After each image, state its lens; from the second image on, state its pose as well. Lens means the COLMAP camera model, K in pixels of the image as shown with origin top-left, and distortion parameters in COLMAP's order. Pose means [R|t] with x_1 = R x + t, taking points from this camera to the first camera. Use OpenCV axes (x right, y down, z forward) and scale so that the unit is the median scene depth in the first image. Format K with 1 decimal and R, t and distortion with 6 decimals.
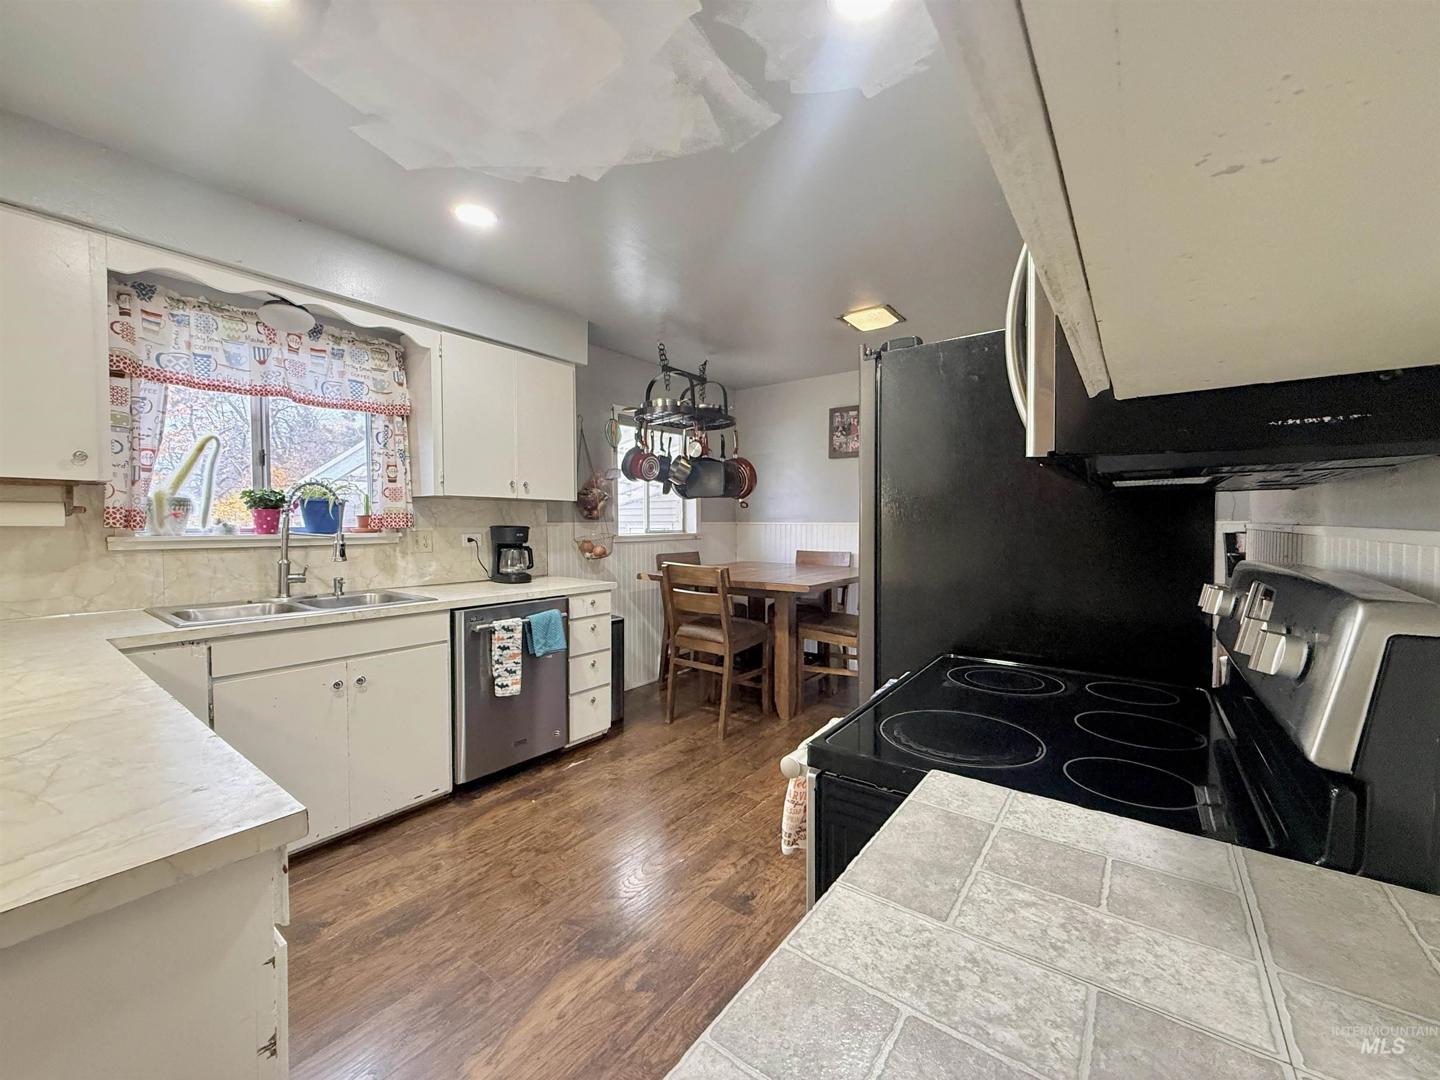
lens RADIAL K [[570.3, 0, 718.9], [0, 570.3, 540.5], [0, 0, 1]] dist [-0.001163, -0.000029]
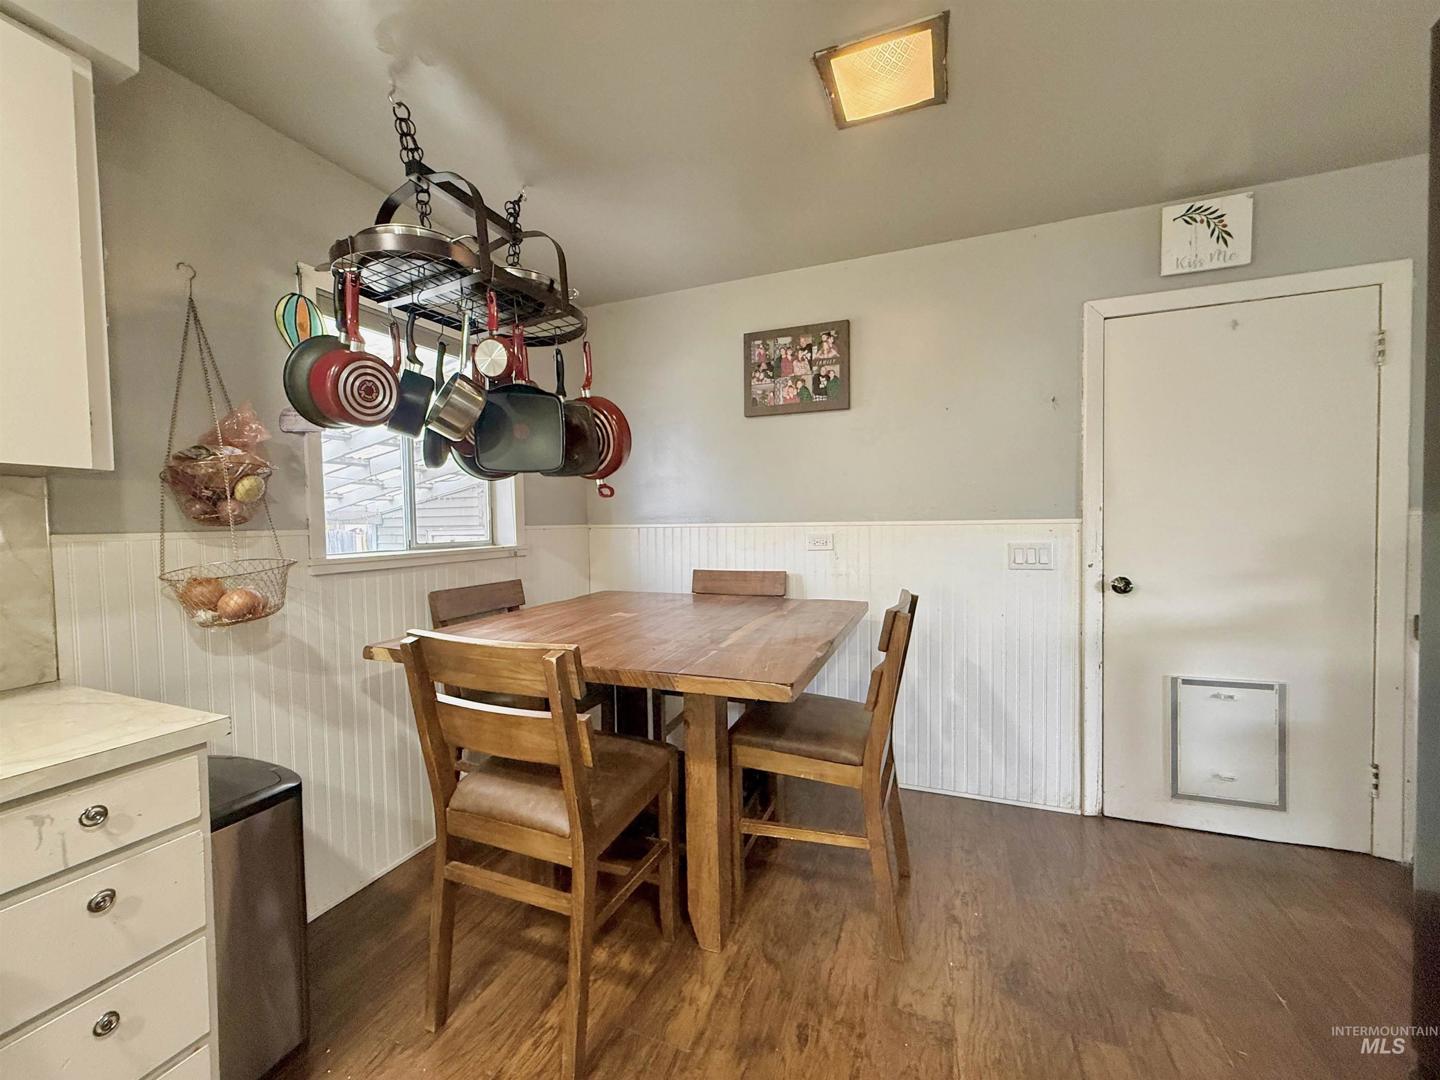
lens RADIAL K [[570.3, 0, 717.0], [0, 570.3, 541.6], [0, 0, 1]] dist [-0.001163, -0.000029]
pose [[0.966704, -0.024171, 0.254753, 0.010061], [0.024592, 0.999696, 0.001532, -0.017293], [-0.254713, 0.004784, 0.967005, 0.549244]]
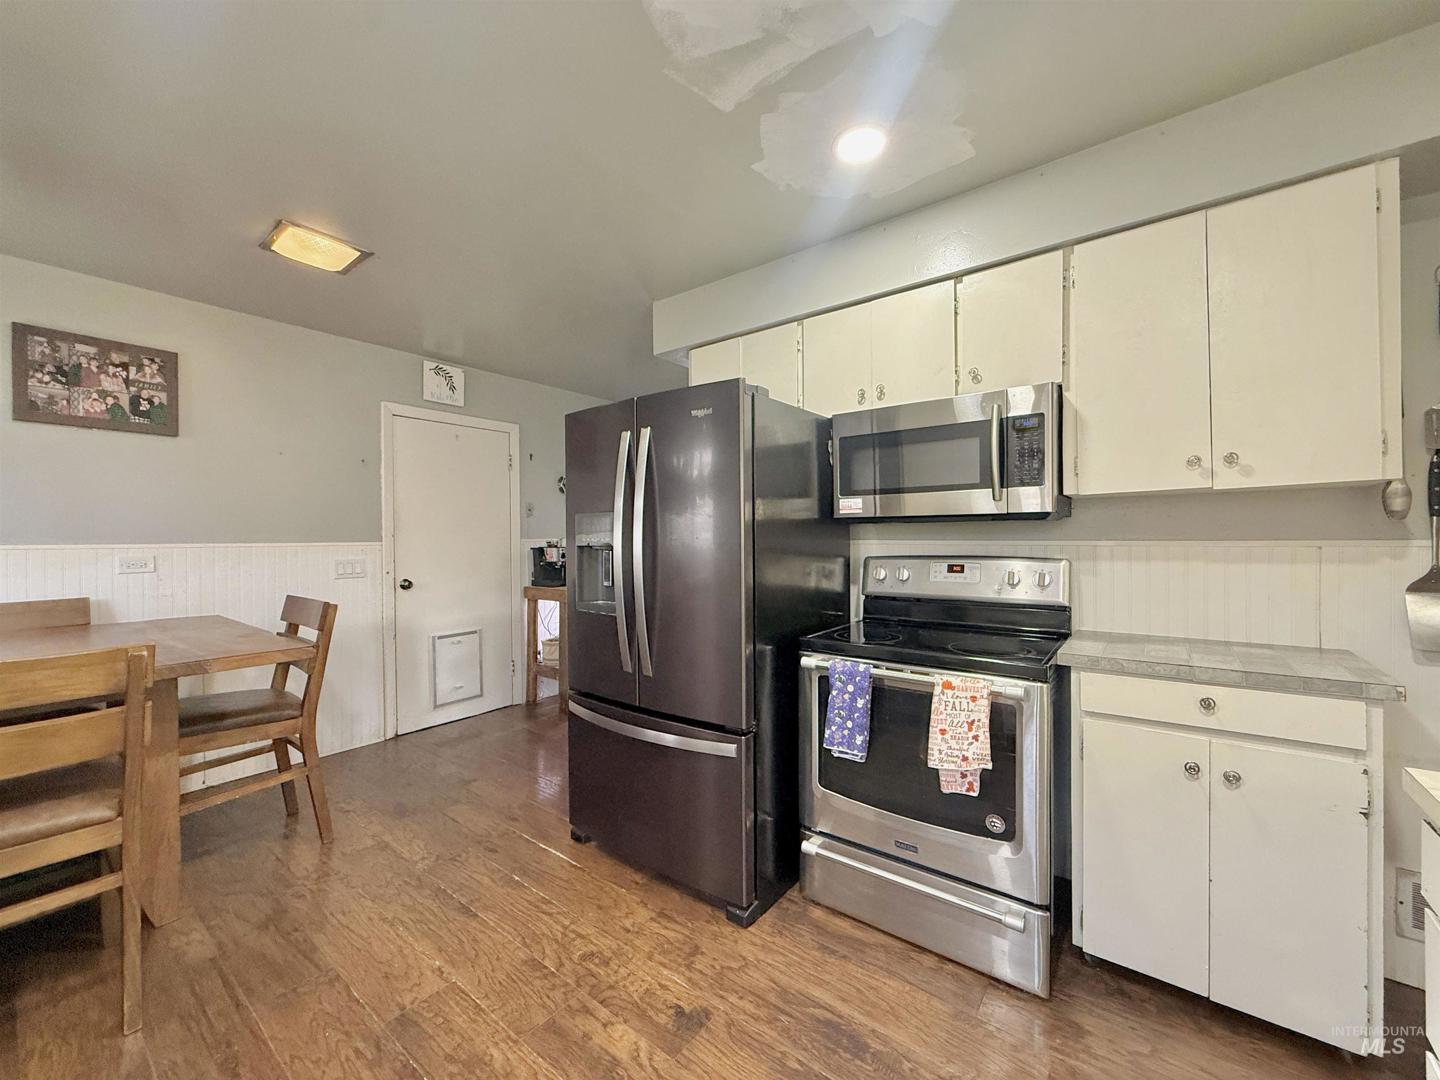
lens RADIAL K [[570.3, 0, 714.5], [0, 570.3, 540.9], [0, 0, 1]] dist [-0.001163, -0.000029]
pose [[0.024360, -0.006651, 0.999681, -0.387861], [0.038162, 0.999255, 0.005718, -0.018543], [-0.998975, 0.038011, 0.024596, 0.474683]]
